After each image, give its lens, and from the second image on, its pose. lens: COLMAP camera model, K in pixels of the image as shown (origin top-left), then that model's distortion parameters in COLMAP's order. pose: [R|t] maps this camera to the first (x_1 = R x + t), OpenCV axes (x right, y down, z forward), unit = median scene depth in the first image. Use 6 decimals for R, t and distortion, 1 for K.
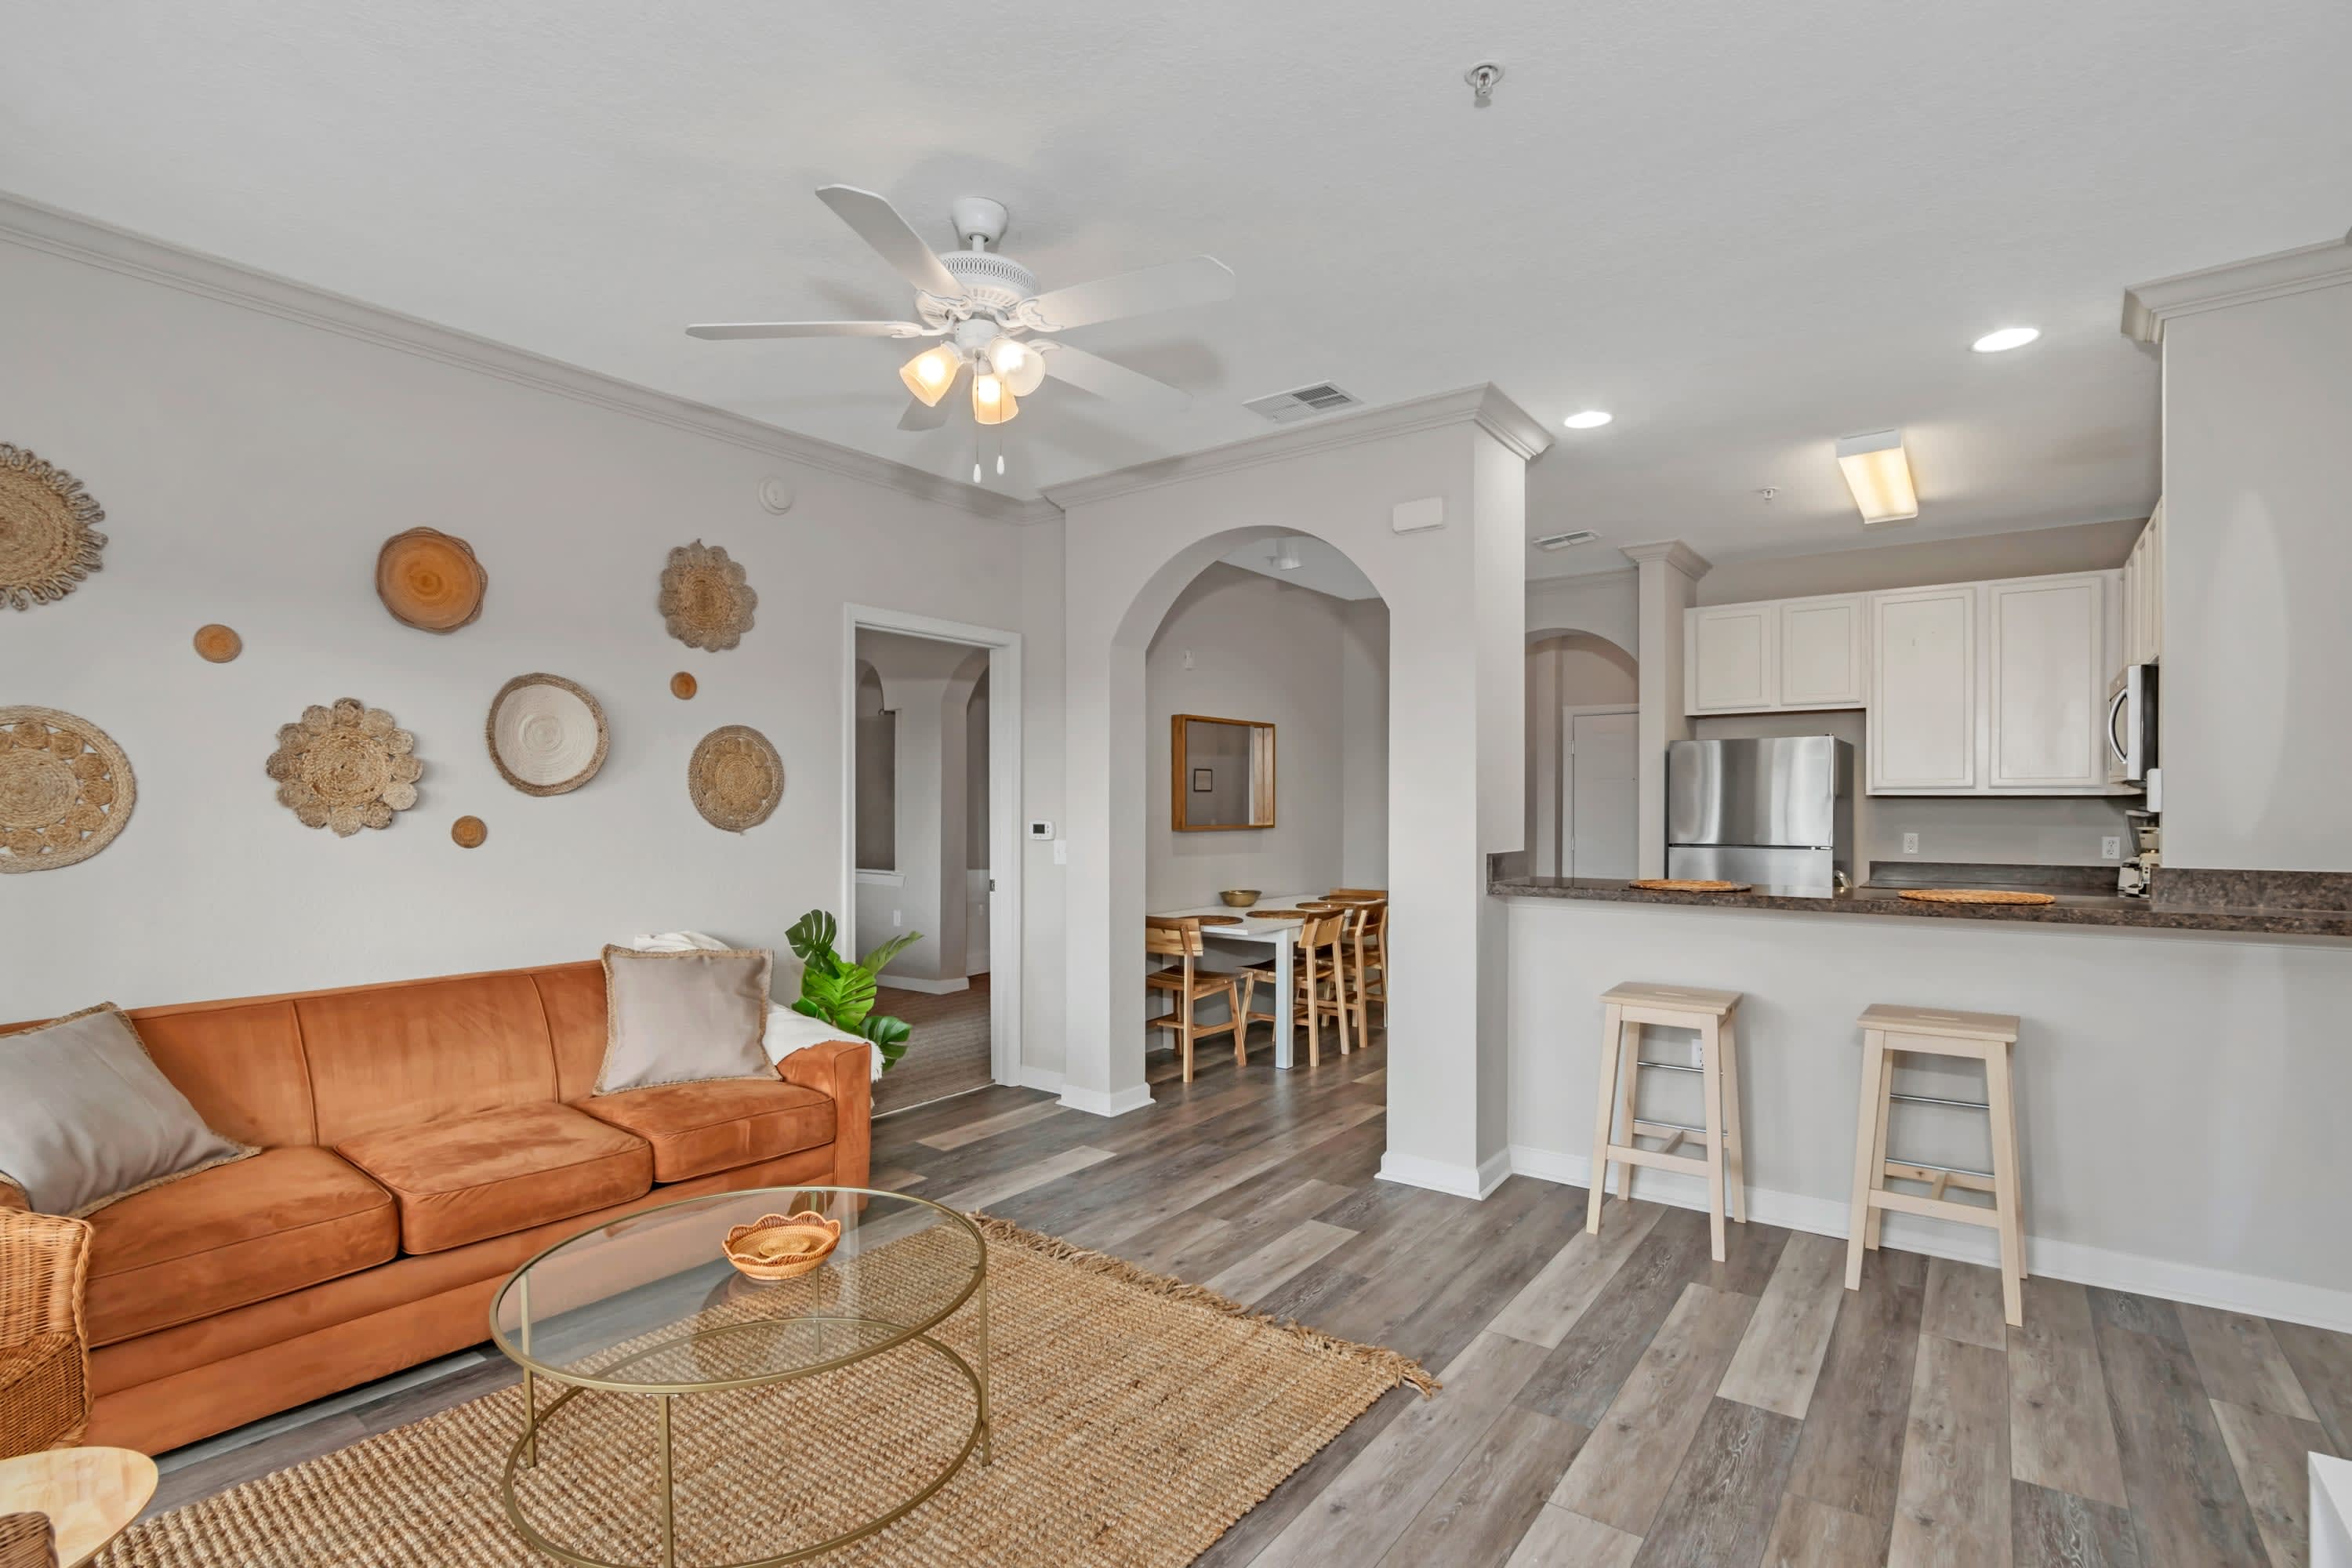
lens RADIAL K [[1081.2, 0, 1176.6], [0, 1081.2, 797.4], [0, 0, 1]] dist [-0.029872, 0.000092]
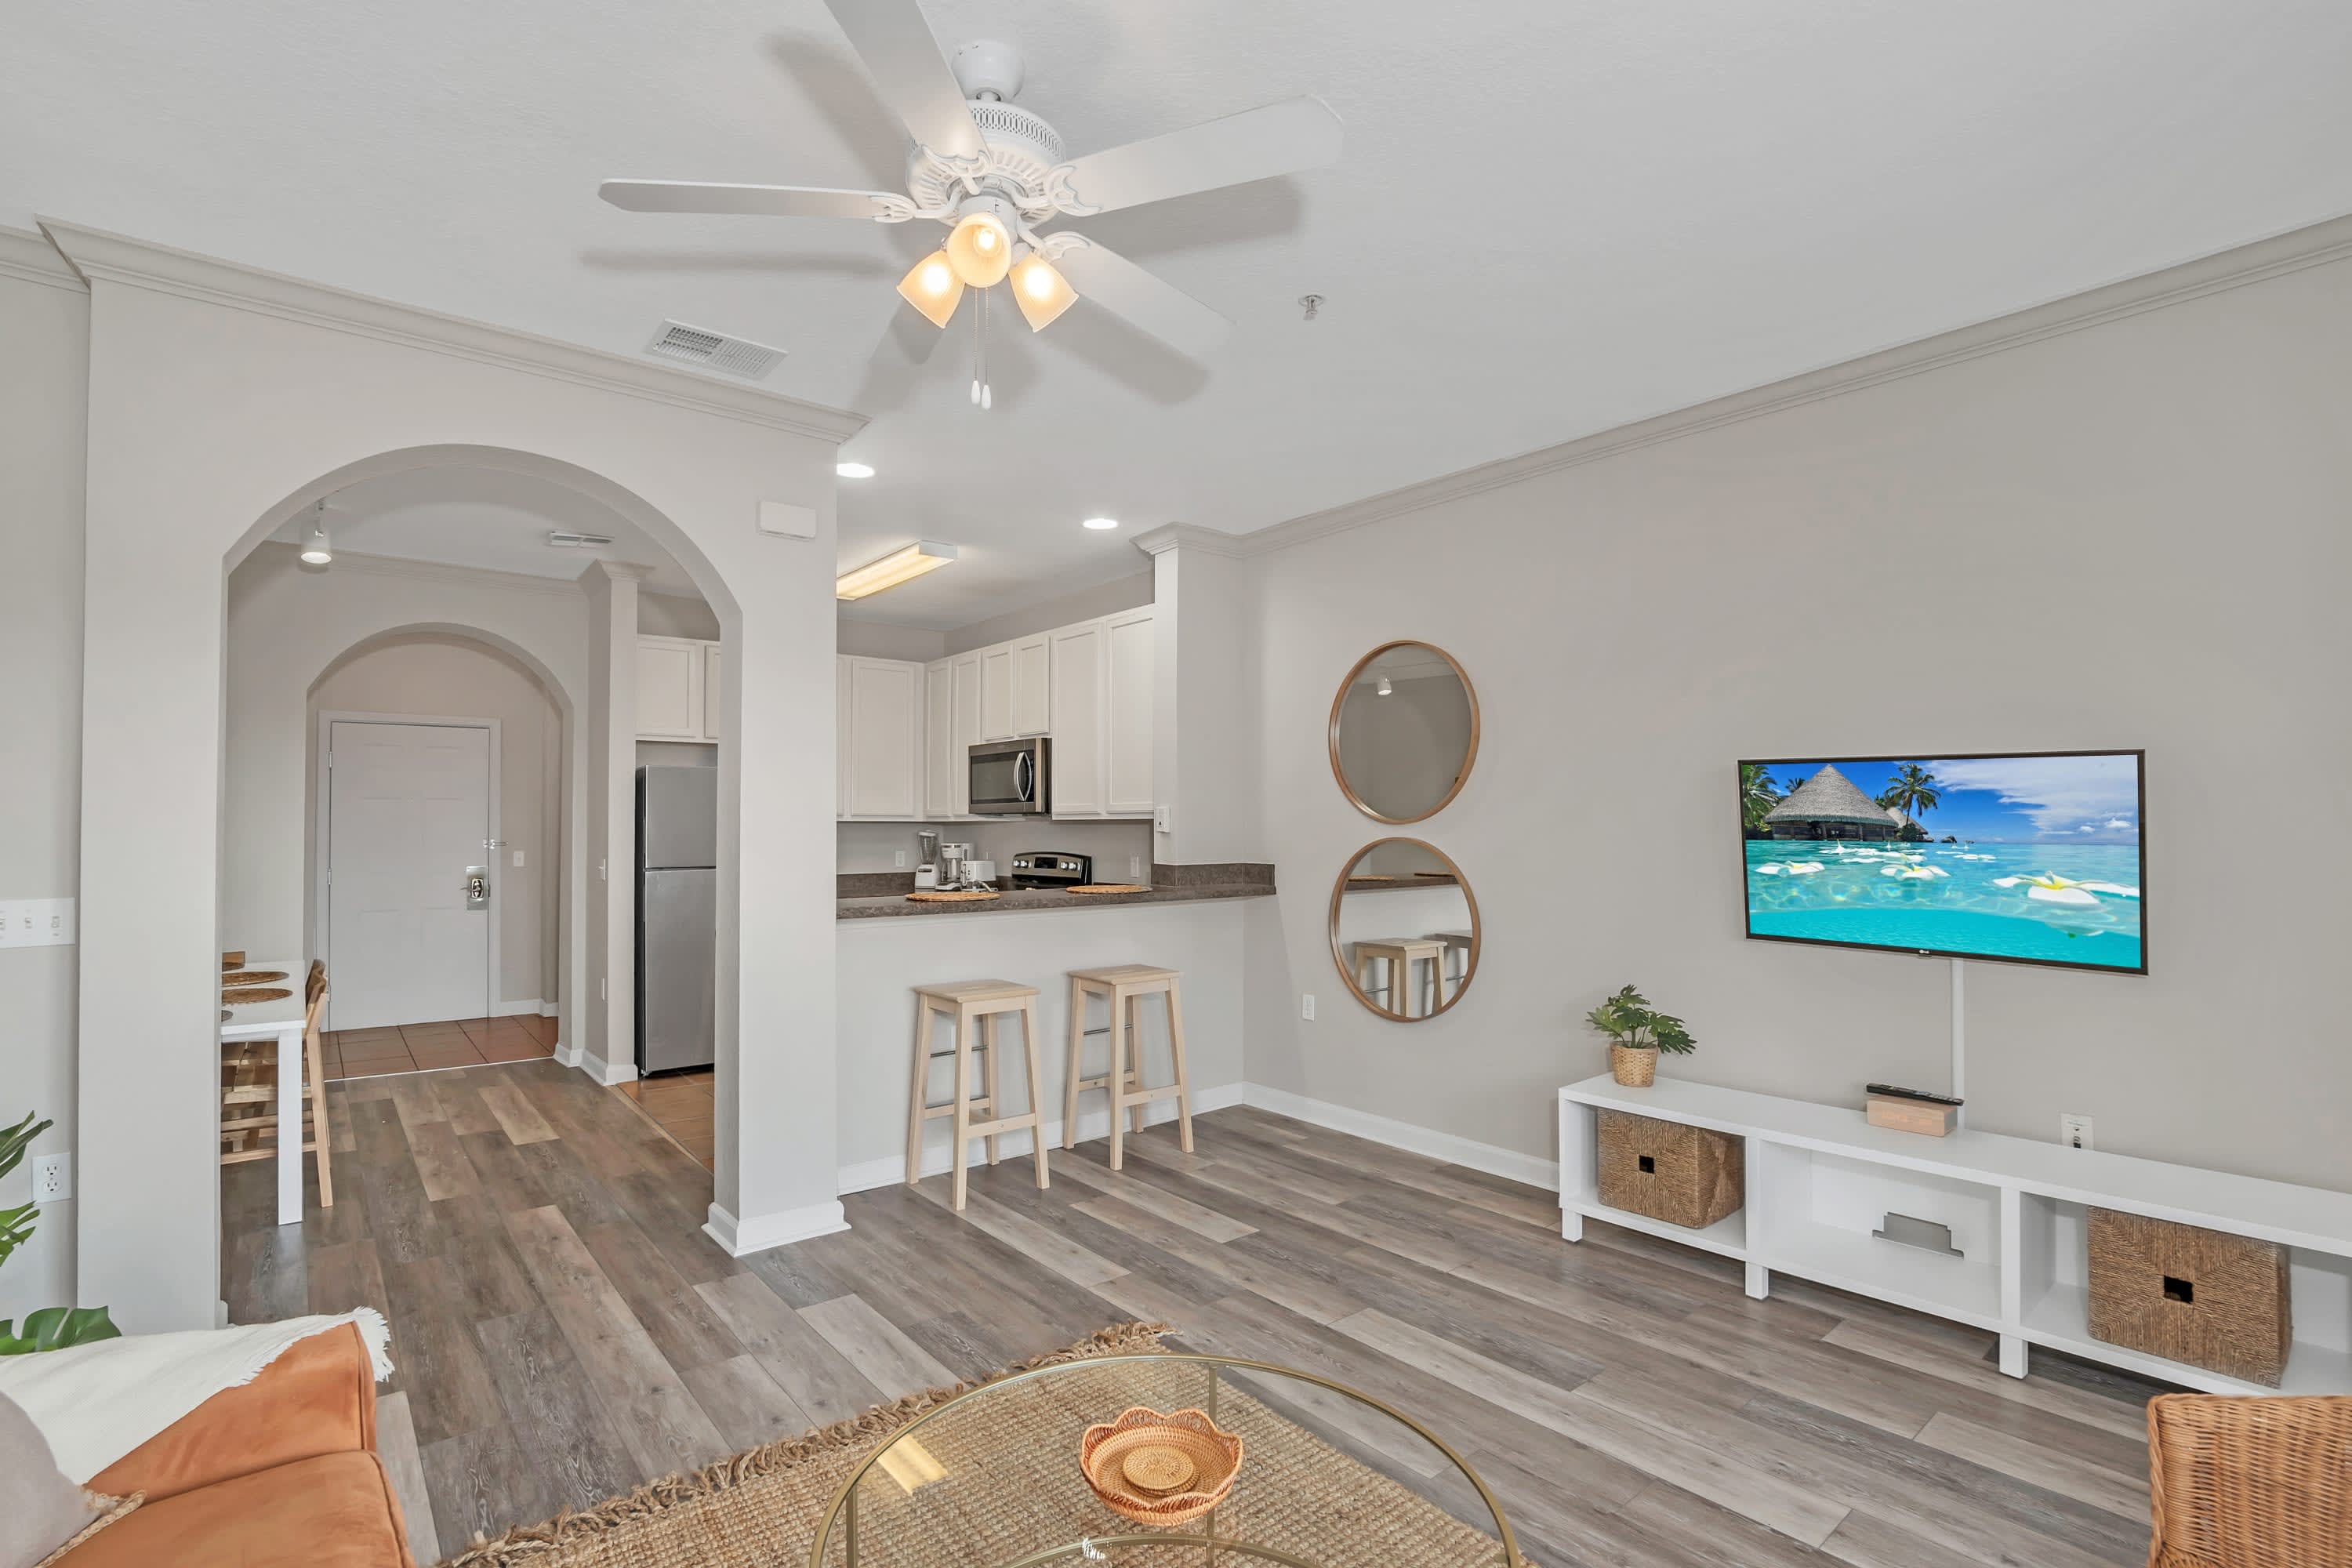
lens RADIAL K [[1081.2, 0, 1133.6], [0, 1081.2, 755.5], [0, 0, 1]] dist [-0.029872, 0.000092]
pose [[0.263492, 0.062284, 0.962649, -0.725902], [0.000856, 0.997898, -0.064799, 0.007101], [-0.964661, 0.017898, 0.262885, 0.562775]]
